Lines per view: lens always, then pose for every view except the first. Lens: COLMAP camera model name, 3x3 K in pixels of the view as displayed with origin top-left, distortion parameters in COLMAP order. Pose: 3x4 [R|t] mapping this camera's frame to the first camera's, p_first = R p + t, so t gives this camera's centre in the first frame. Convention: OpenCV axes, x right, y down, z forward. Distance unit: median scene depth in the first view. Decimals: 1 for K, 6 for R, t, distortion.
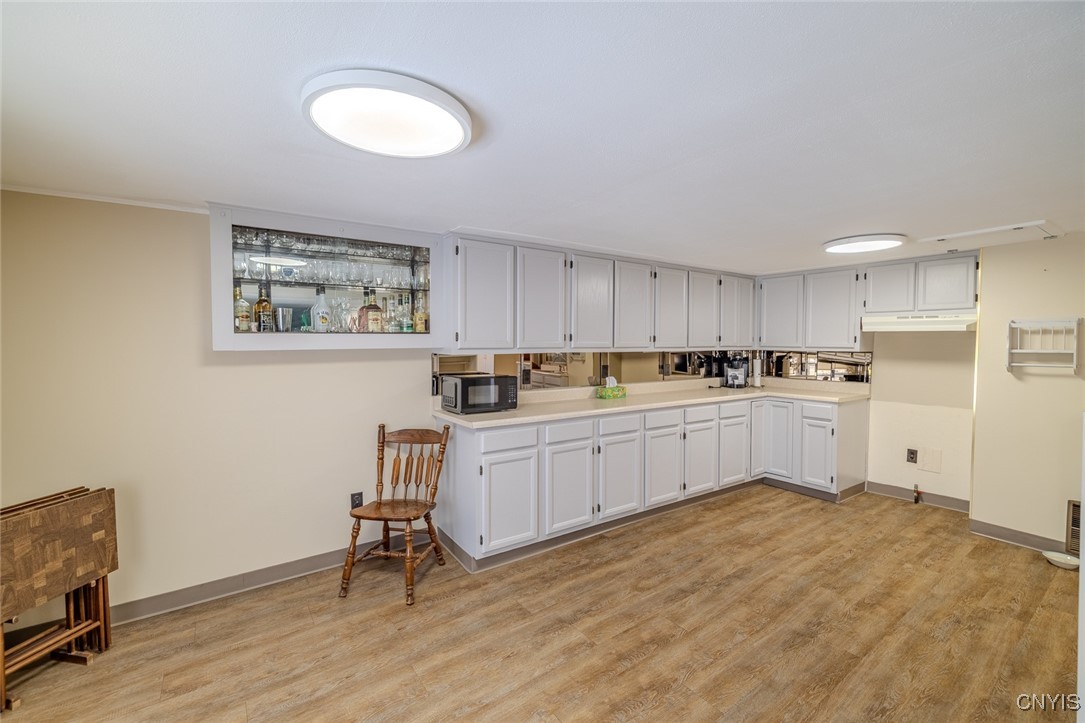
lens RADIAL K [[455.0, 0, 539.6], [0, 455.0, 359.5], [0, 0, 1]] dist [-0.001486, -0.000122]
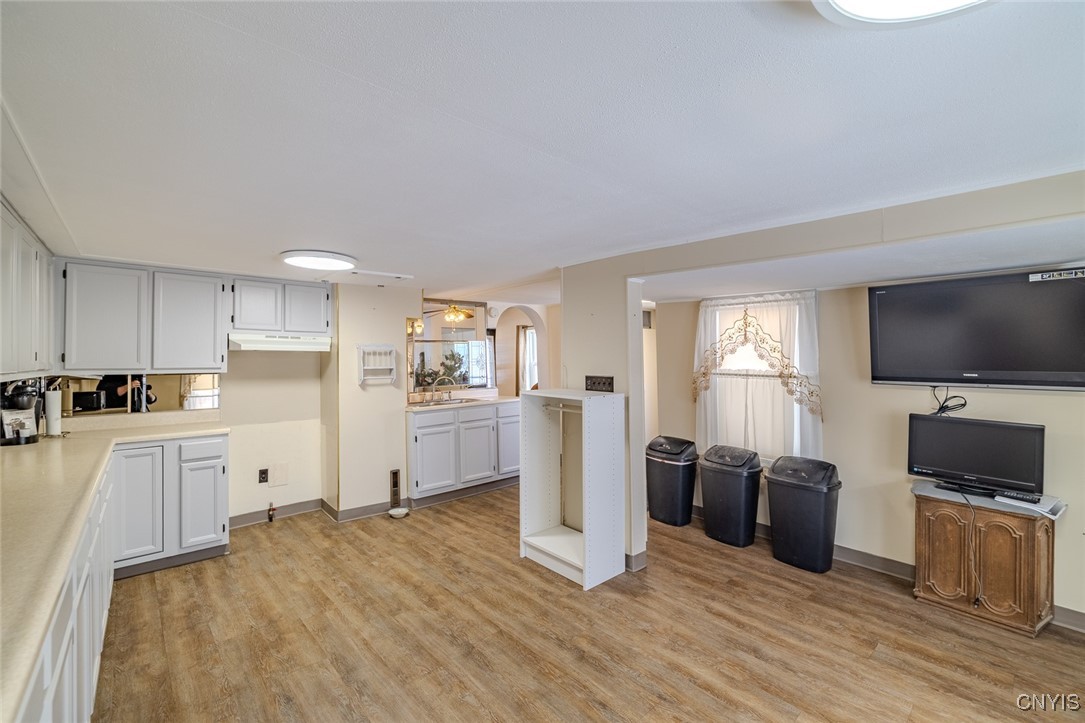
lens RADIAL K [[455.0, 0, 539.8], [0, 455.0, 357.7], [0, 0, 1]] dist [-0.001486, -0.000122]
pose [[-0.103117, 0.005873, 0.994652, -0.292632], [0.043240, 0.999064, -0.001416, -0.023374], [-0.993729, 0.042863, -0.103274, 0.613042]]
